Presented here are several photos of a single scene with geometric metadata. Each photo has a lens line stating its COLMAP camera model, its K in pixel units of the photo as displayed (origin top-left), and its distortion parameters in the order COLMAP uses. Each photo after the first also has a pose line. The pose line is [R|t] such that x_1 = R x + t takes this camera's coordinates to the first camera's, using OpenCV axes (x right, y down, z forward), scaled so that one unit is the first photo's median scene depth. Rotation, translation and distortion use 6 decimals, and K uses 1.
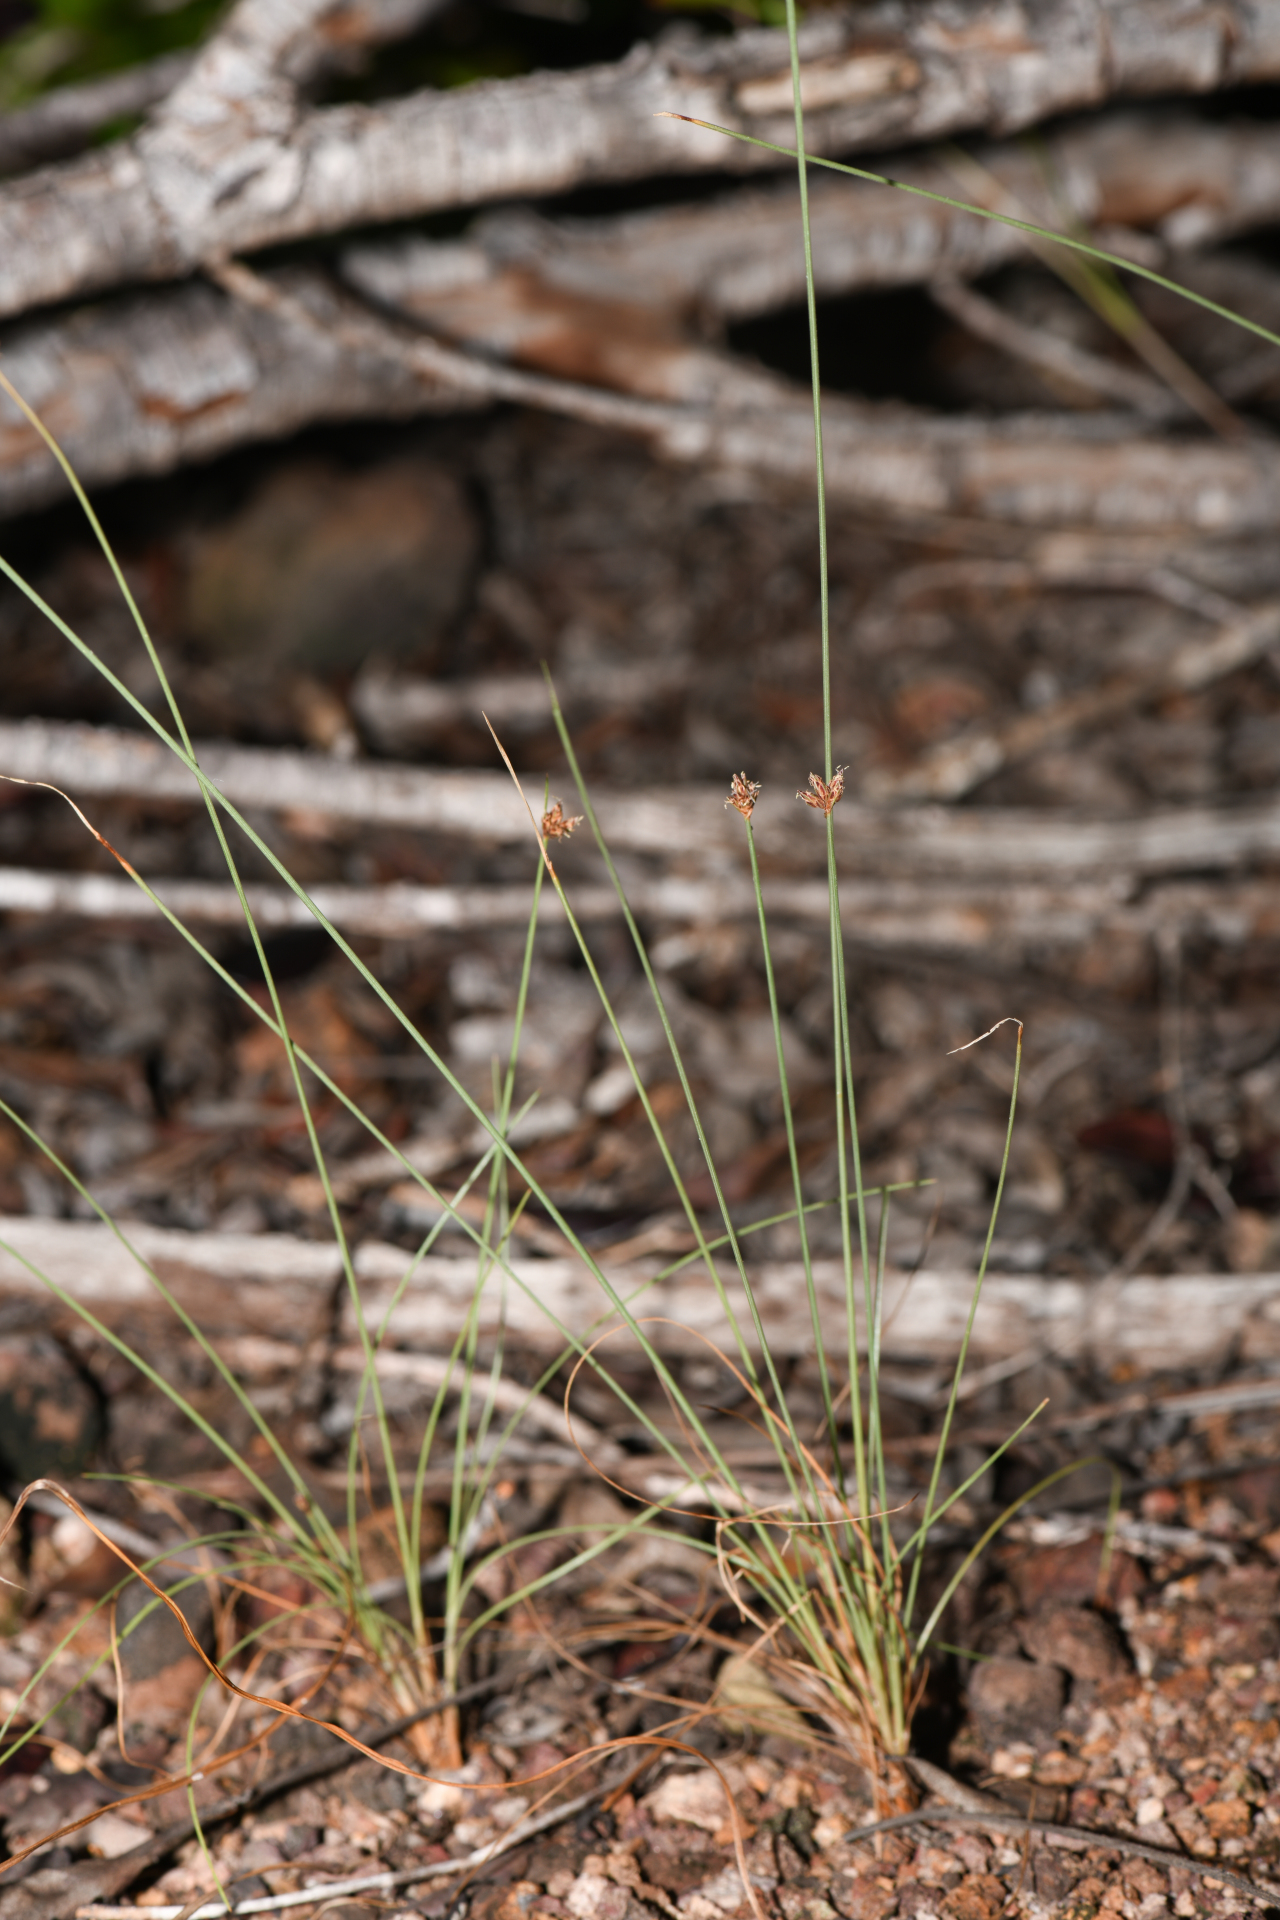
lens RADIAL K [[7314.3, 0, 637.0], [0, 7314.3, 959.5], [0, 0, 1]] dist [-0.071686, 0.000000]
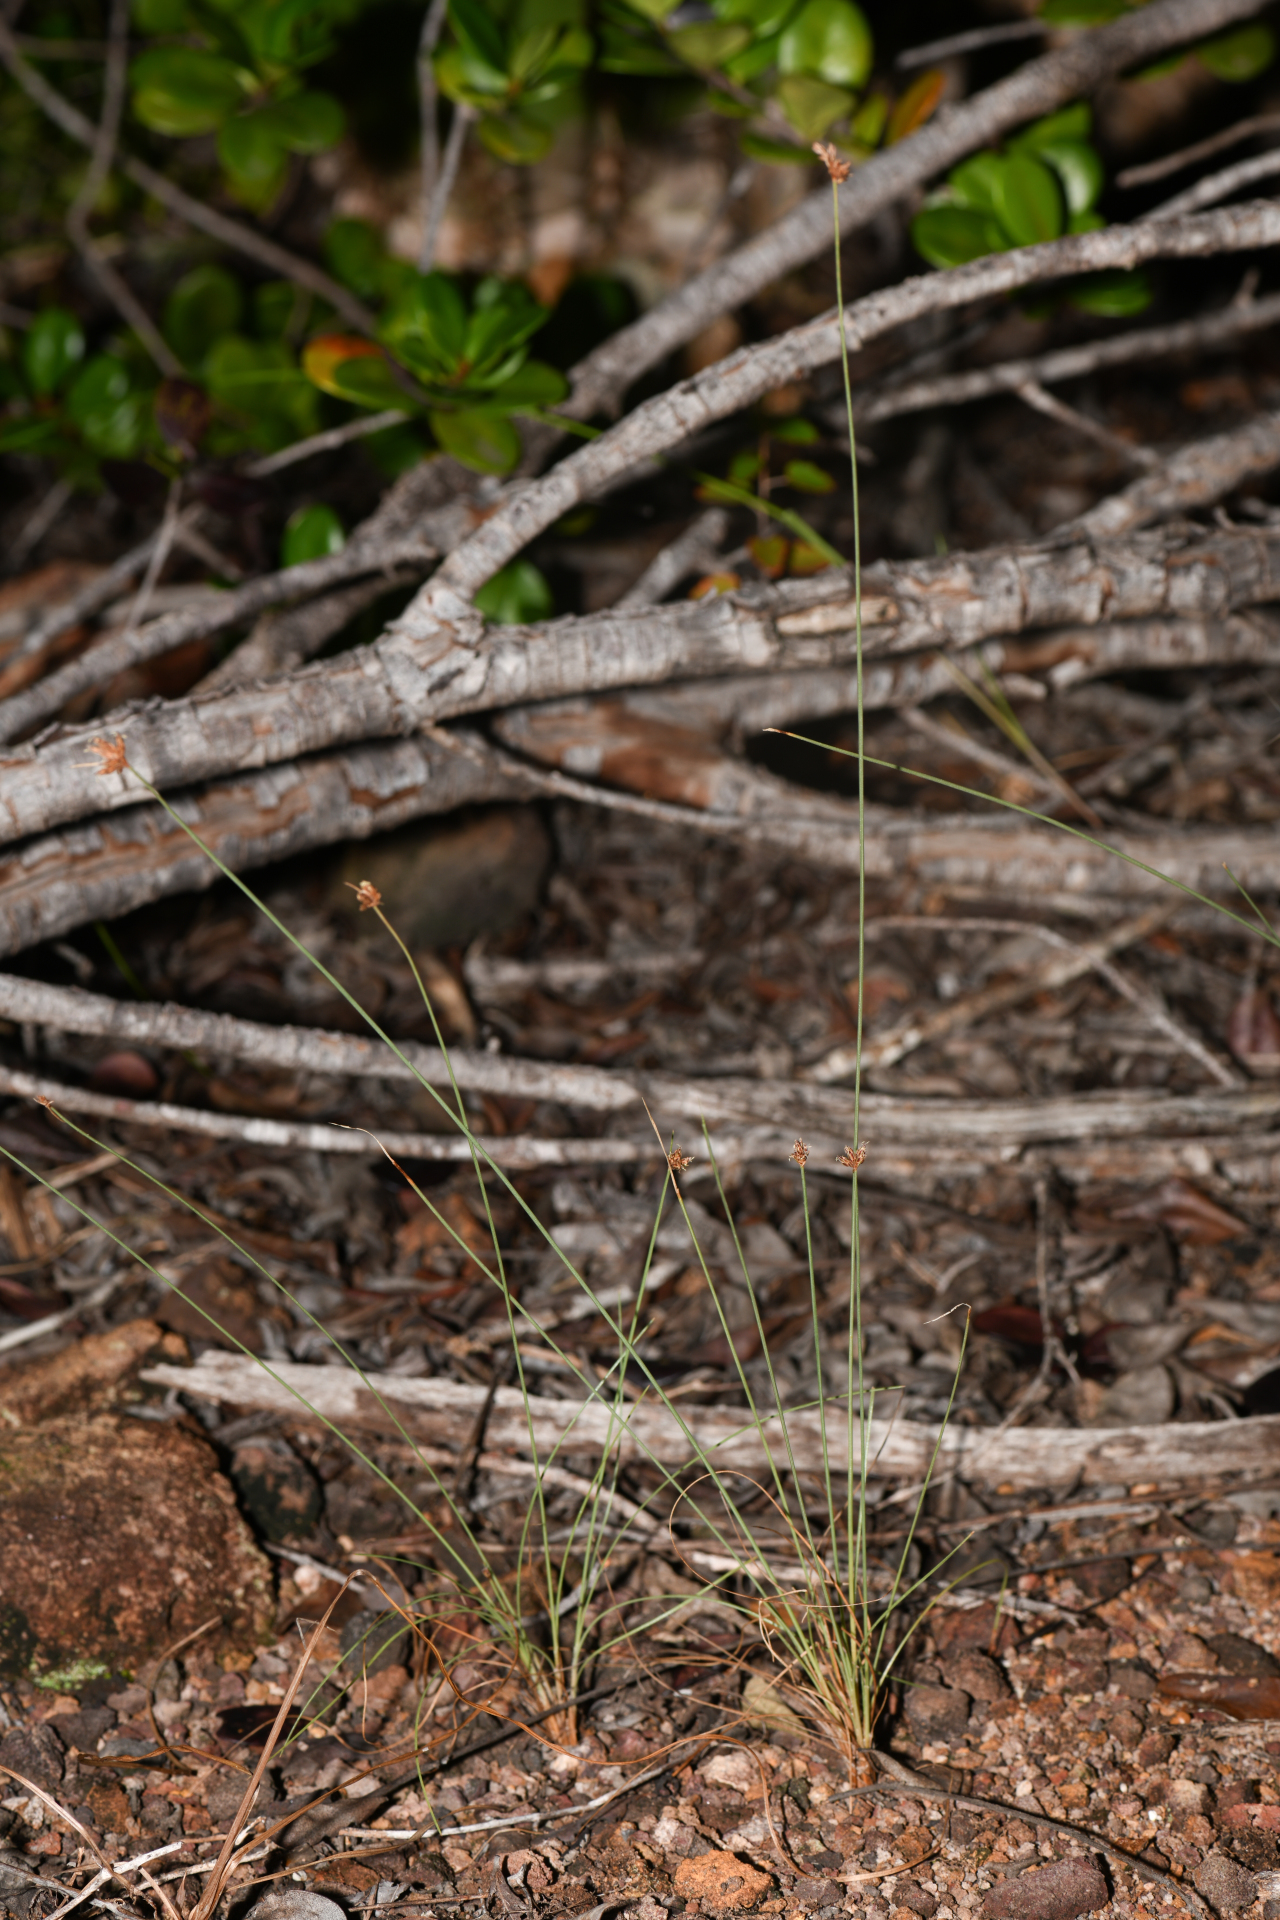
lens RADIAL K [[7314.3, 0, 642.4], [0, 7314.3, 960.6], [0, 0, 1]] dist [-0.071686, 0.000000]
pose [[0.998685, 0.036050, 0.036449, -0.065613], [-0.036678, 0.999187, 0.016709, -0.073554], [-0.035817, -0.018024, 0.999196, -0.489654]]
